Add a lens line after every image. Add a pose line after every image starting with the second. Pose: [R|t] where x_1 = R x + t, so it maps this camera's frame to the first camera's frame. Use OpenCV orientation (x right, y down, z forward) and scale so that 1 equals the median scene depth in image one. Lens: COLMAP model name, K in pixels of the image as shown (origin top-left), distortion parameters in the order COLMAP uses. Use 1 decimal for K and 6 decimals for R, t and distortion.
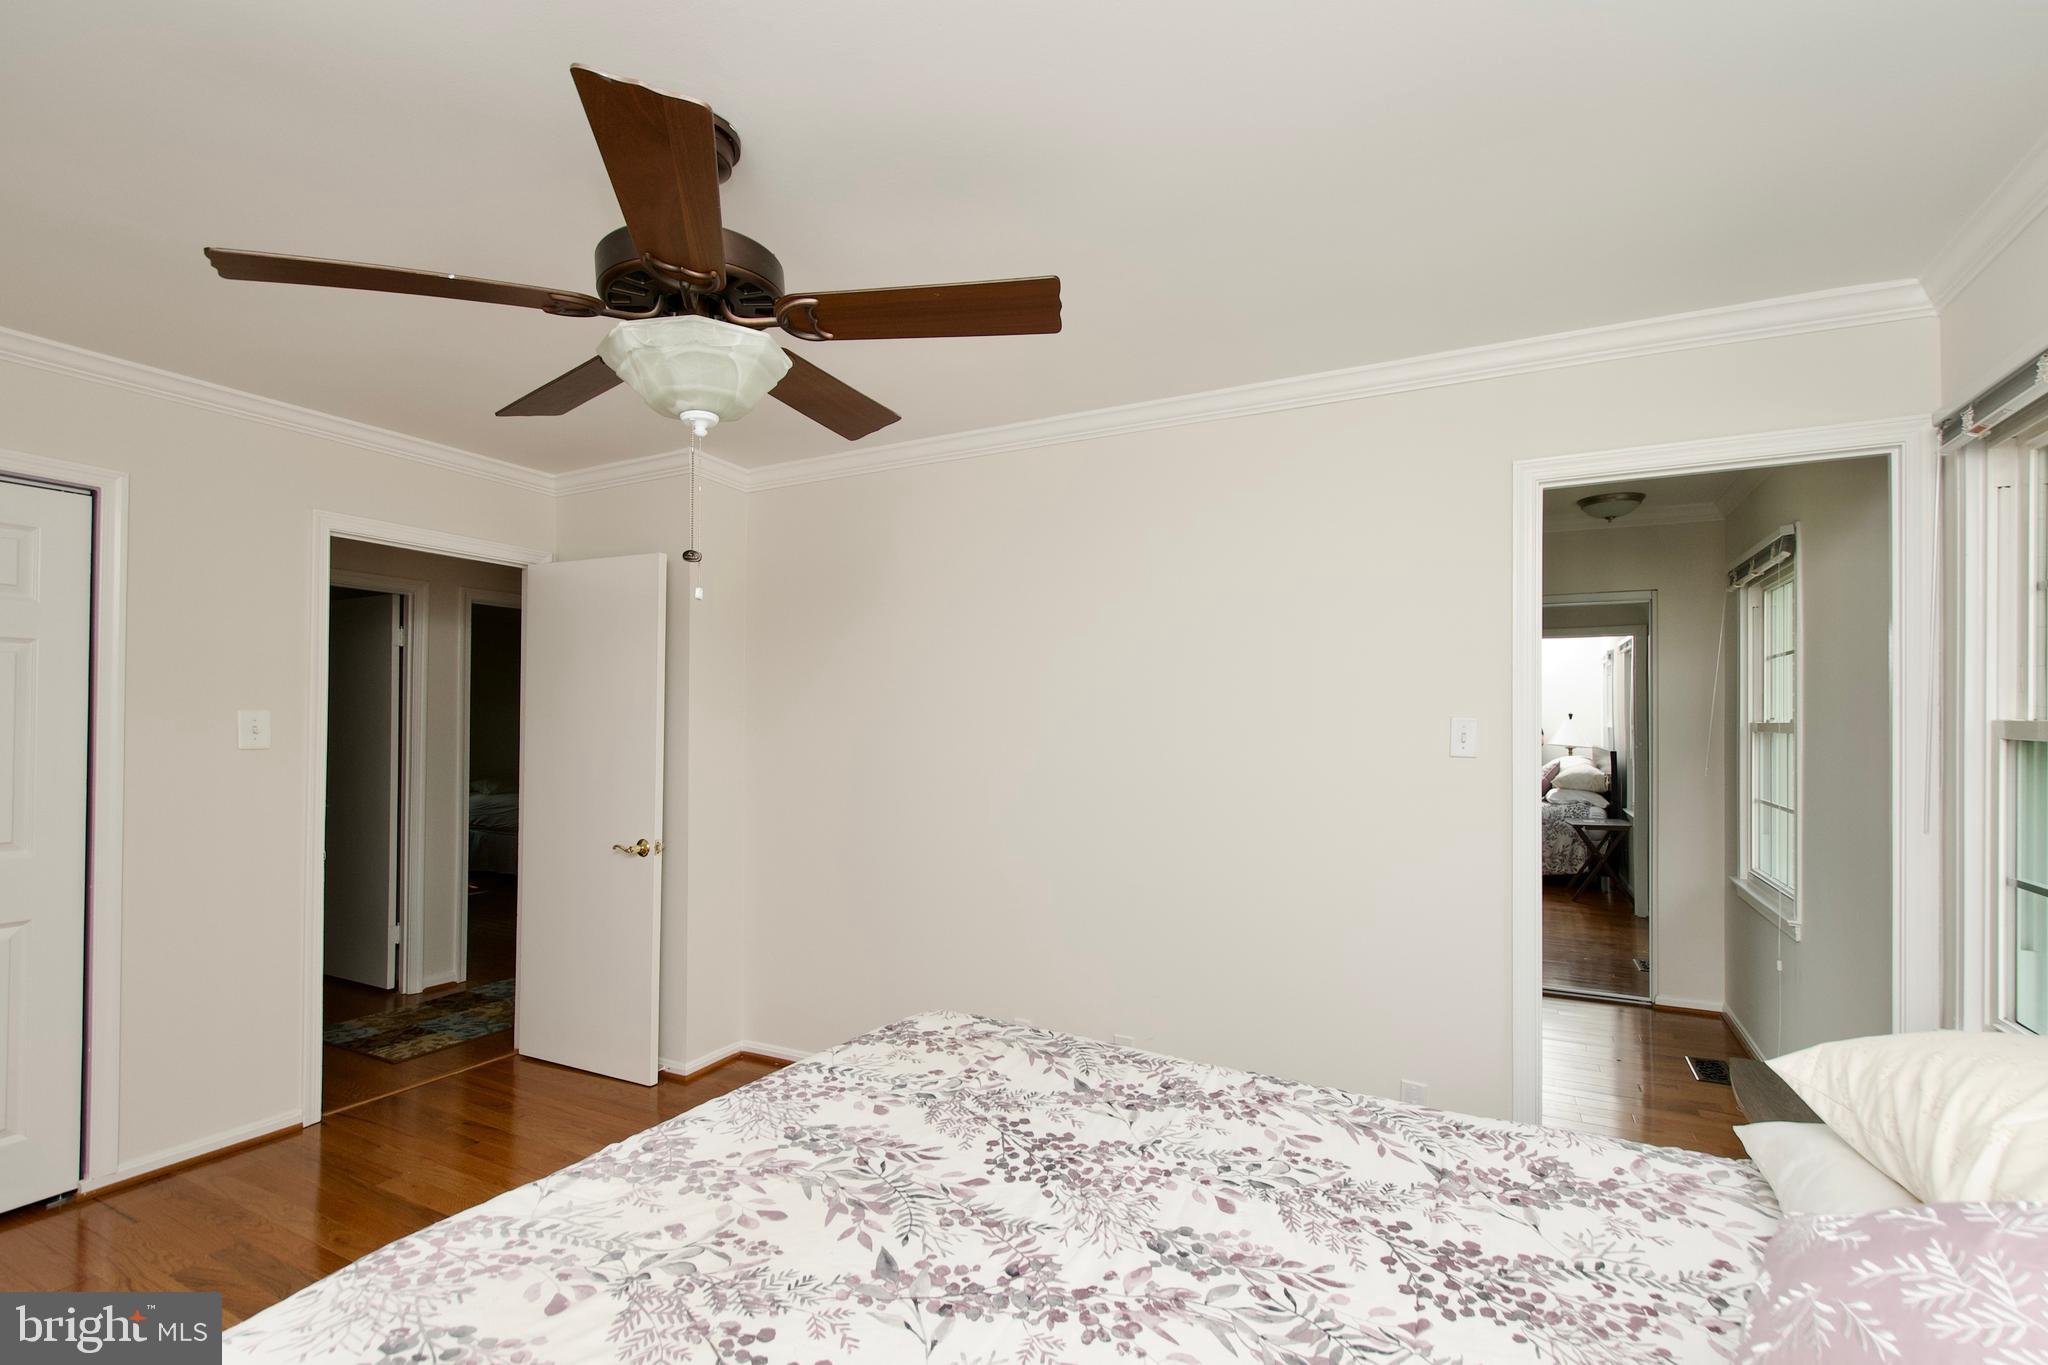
lens RADIAL K [[902.0, 0, 1039.8], [0, 902.0, 710.3], [0, 0, 1]] dist [0.012458, -0.006898]
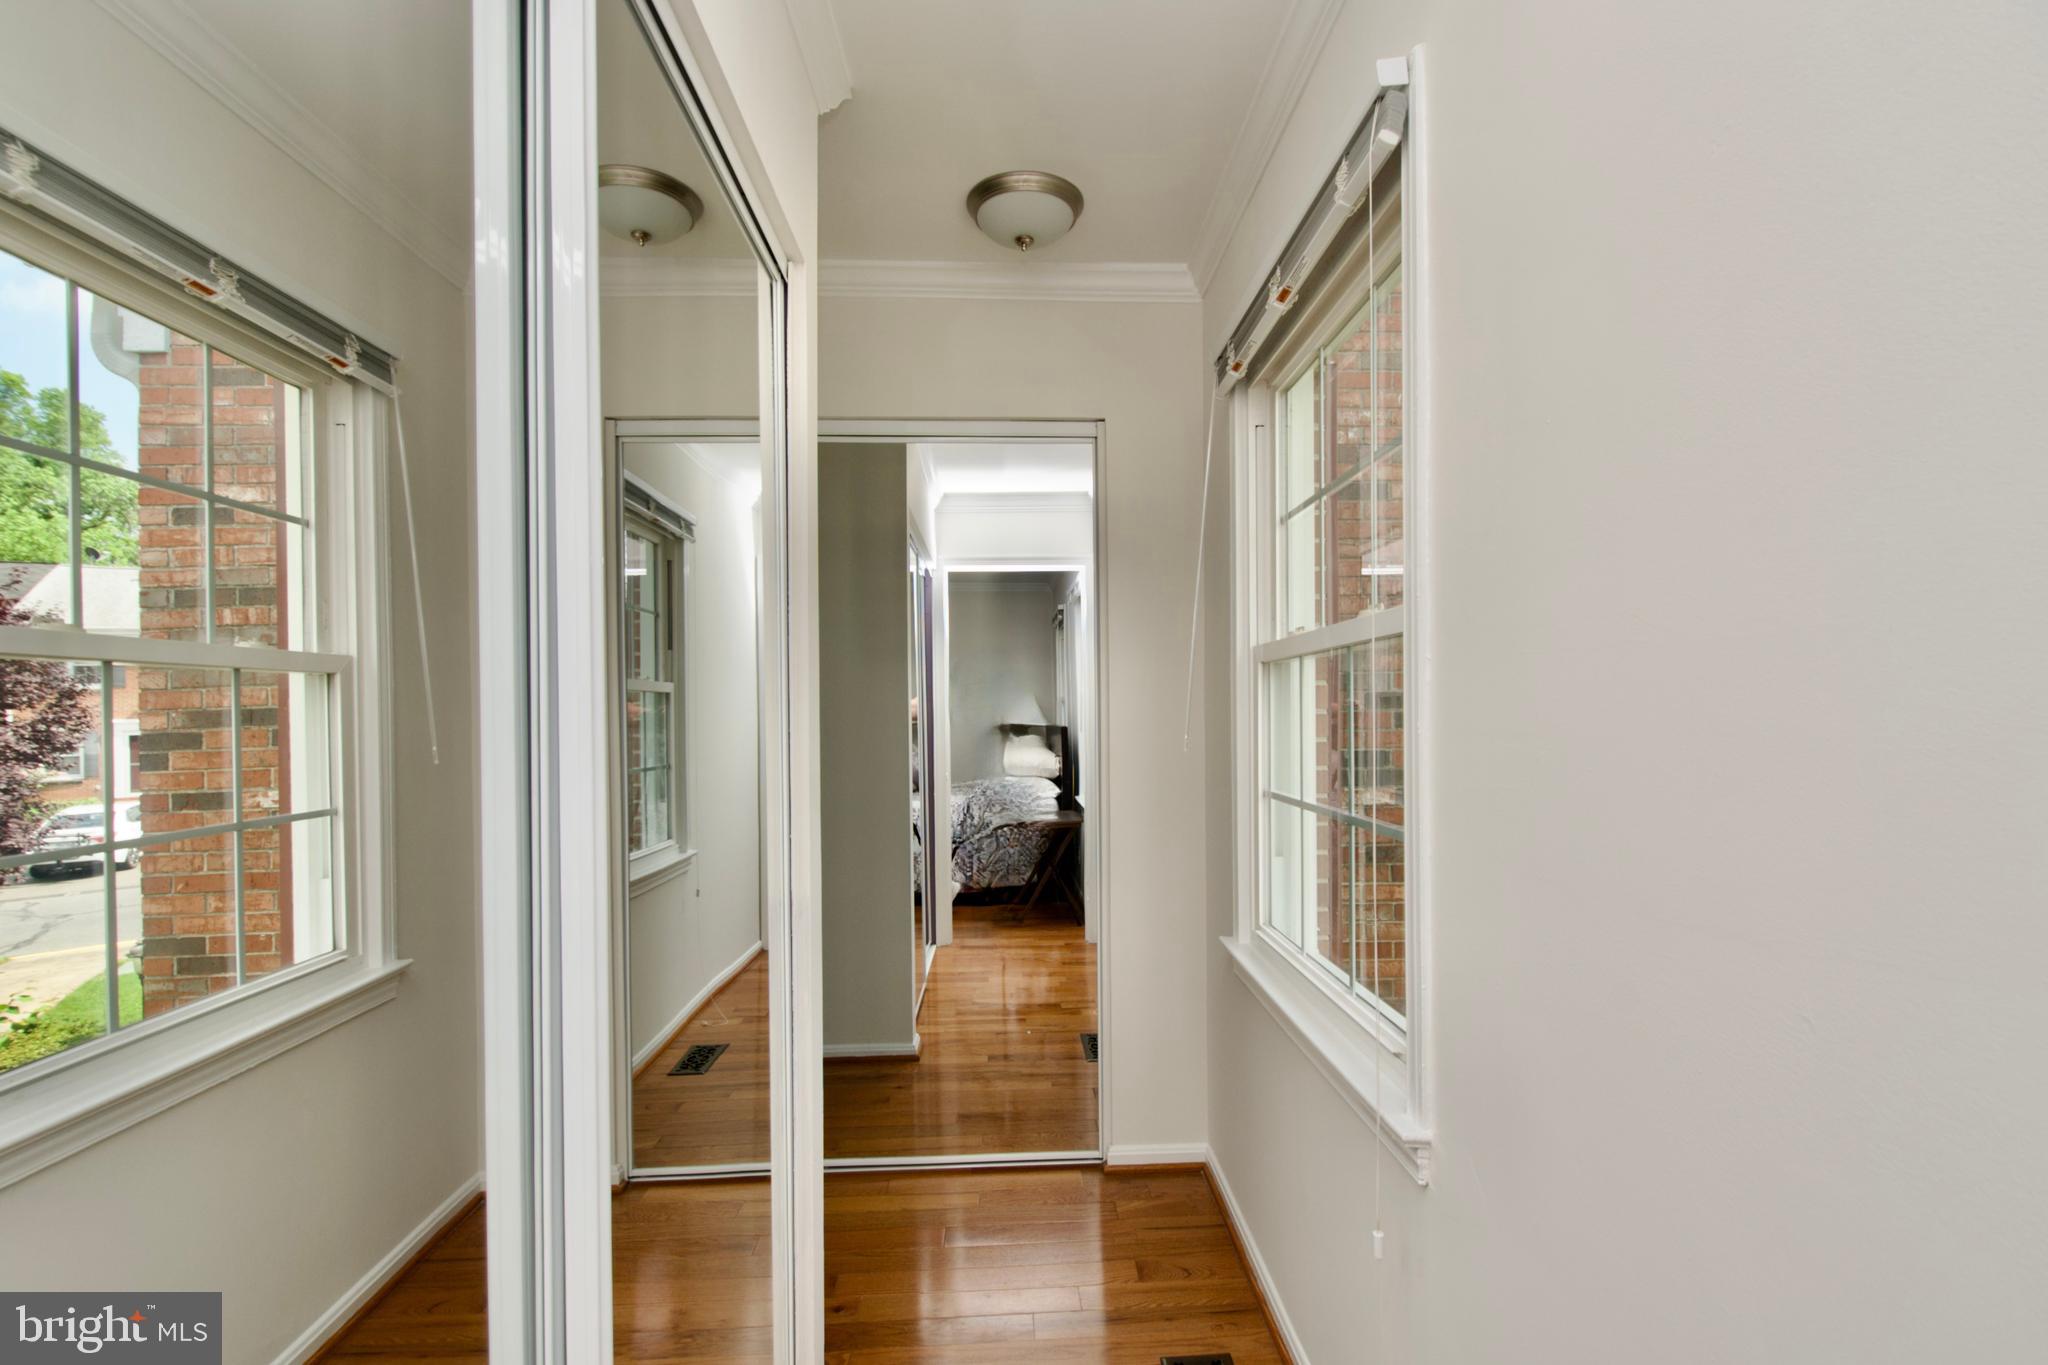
lens RADIAL K [[902.0, 0, 1039.8], [0, 902.0, 710.3], [0, 0, 1]] dist [0.012458, -0.006898]
pose [[0.867065, -0.007909, 0.498133, 0.389972], [0.005178, 0.999963, 0.006863, 0.043969], [-0.498168, -0.003372, 0.867074, 0.568605]]
